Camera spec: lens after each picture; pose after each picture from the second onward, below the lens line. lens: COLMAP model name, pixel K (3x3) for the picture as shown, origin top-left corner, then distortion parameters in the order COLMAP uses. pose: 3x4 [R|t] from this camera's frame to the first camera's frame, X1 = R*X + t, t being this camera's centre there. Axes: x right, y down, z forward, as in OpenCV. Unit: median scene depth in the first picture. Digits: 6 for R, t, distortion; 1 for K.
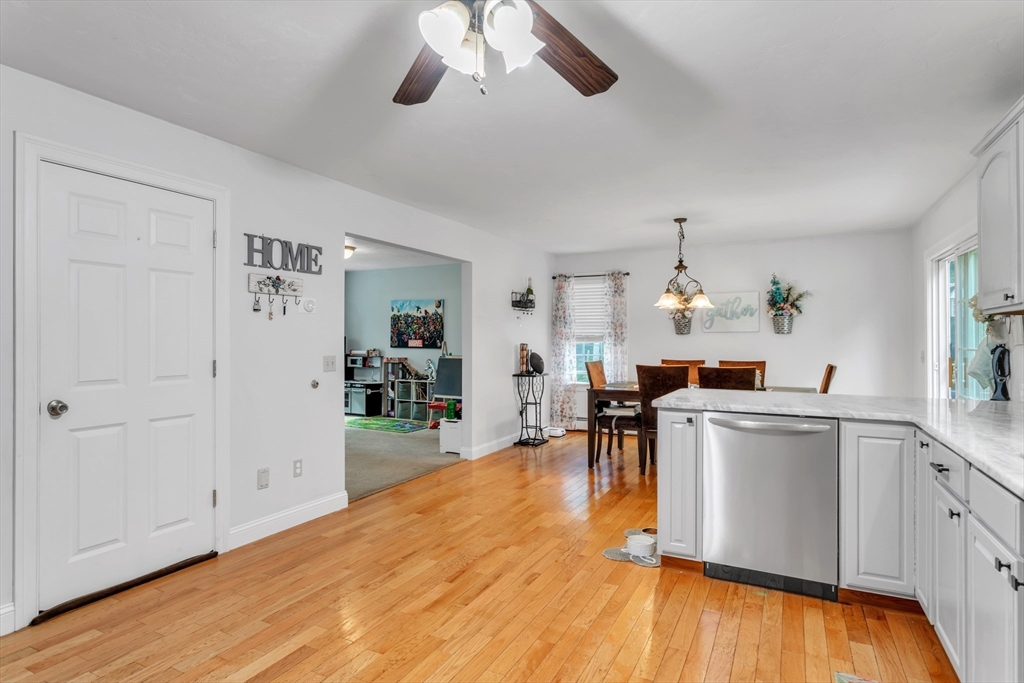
lens RADIAL K [[548.0, 0, 510.6], [0, 548.0, 339.5], [0, 0, 1]] dist [-0.017965, 0.012907]
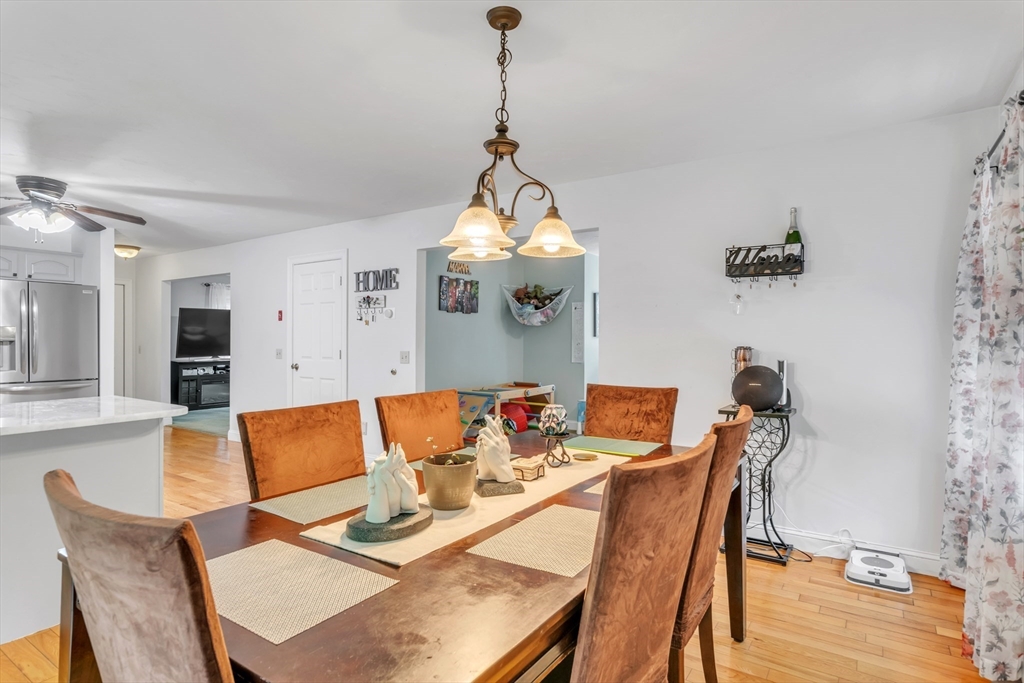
lens RADIAL K [[548.0, 0, 516.3], [0, 548.0, 340.6], [0, 0, 1]] dist [-0.017965, 0.012907]
pose [[-0.111313, 0.004999, -0.993773, 0.746393], [-0.000958, 0.999986, 0.005138, -0.001368], [0.993785, 0.001524, -0.111307, 1.152616]]
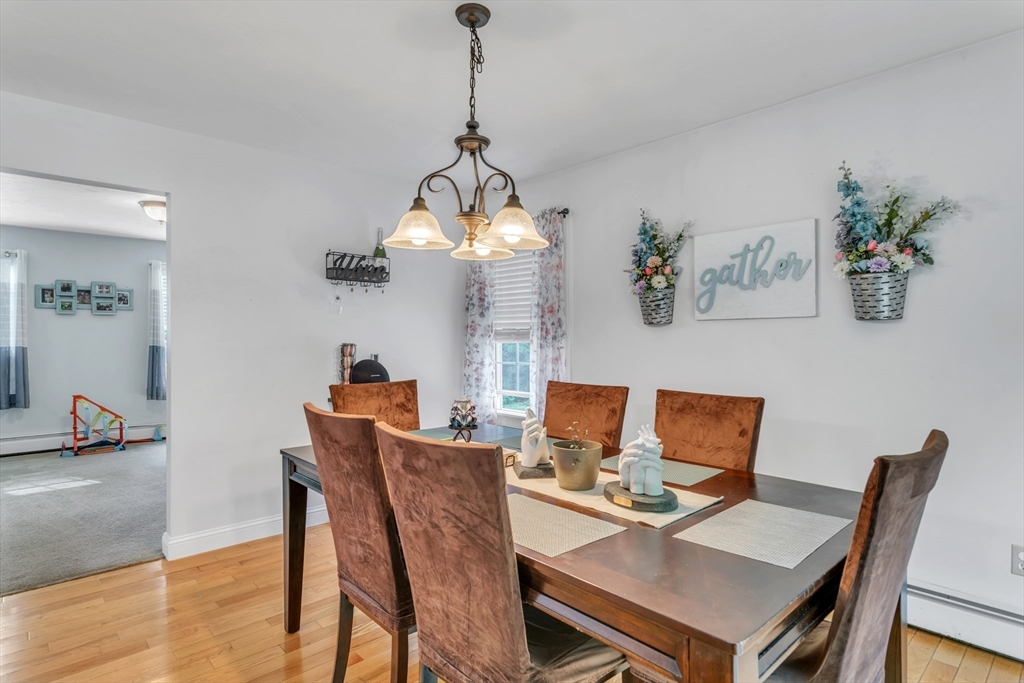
lens RADIAL K [[548.0, 0, 512.6], [0, 548.0, 334.5], [0, 0, 1]] dist [-0.017965, 0.012907]
pose [[0.939928, -0.002620, -0.341364, 0.508234], [0.000922, 0.999986, -0.005137, 0.001342], [0.341372, 0.004513, 0.939917, 0.724033]]
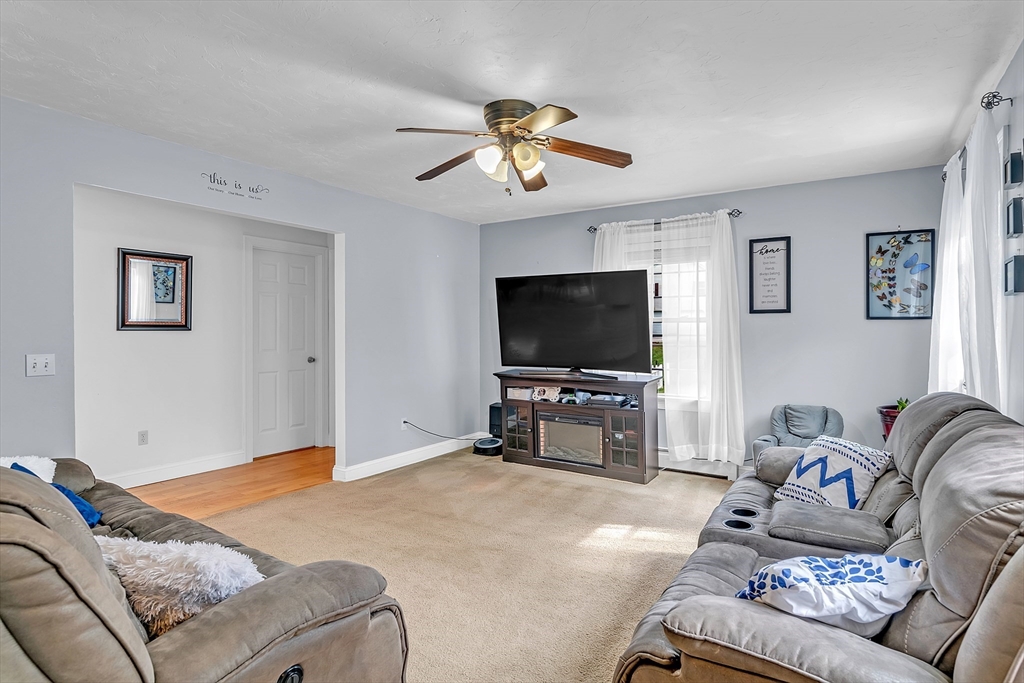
lens RADIAL K [[548.0, 0, 520.2], [0, 548.0, 333.0], [0, 0, 1]] dist [-0.017965, 0.012907]
pose [[-0.994905, -0.001895, 0.100794, -1.165878], [-0.001240, 0.999978, 0.006557, -0.004319], [-0.100805, 0.006398, -0.994886, 0.855949]]
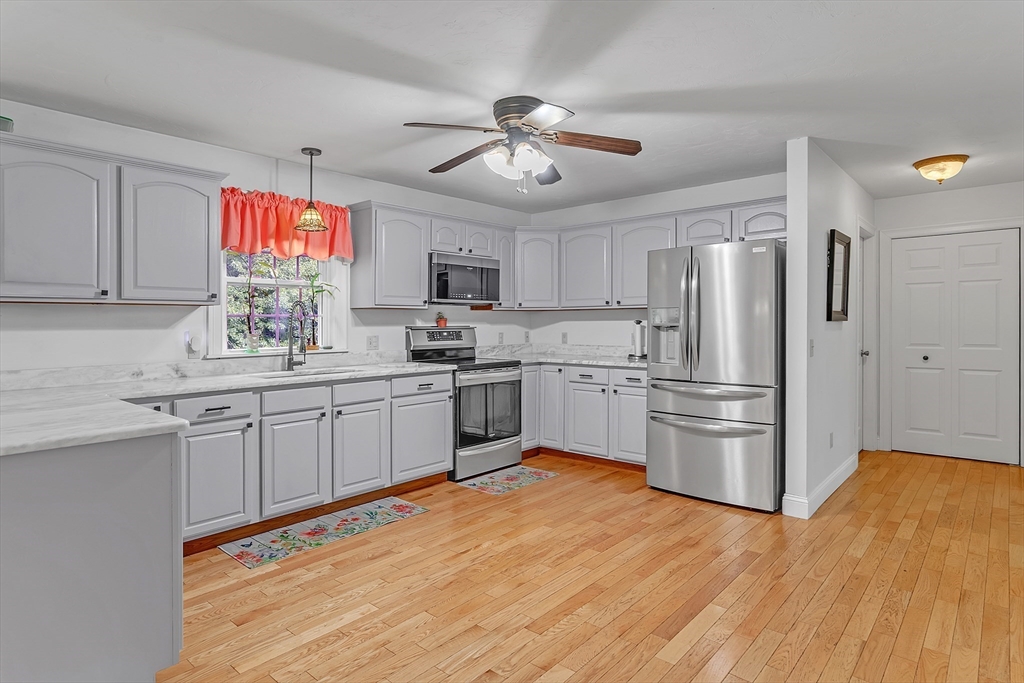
lens RADIAL K [[548.0, 0, 517.8], [0, 548.0, 325.8], [0, 0, 1]] dist [-0.017965, 0.012907]
pose [[-0.970102, 0.006877, 0.242600, -0.165491], [0.007679, 0.999968, 0.002359, 0.001967], [-0.242576, 0.004151, -0.970123, 0.922176]]
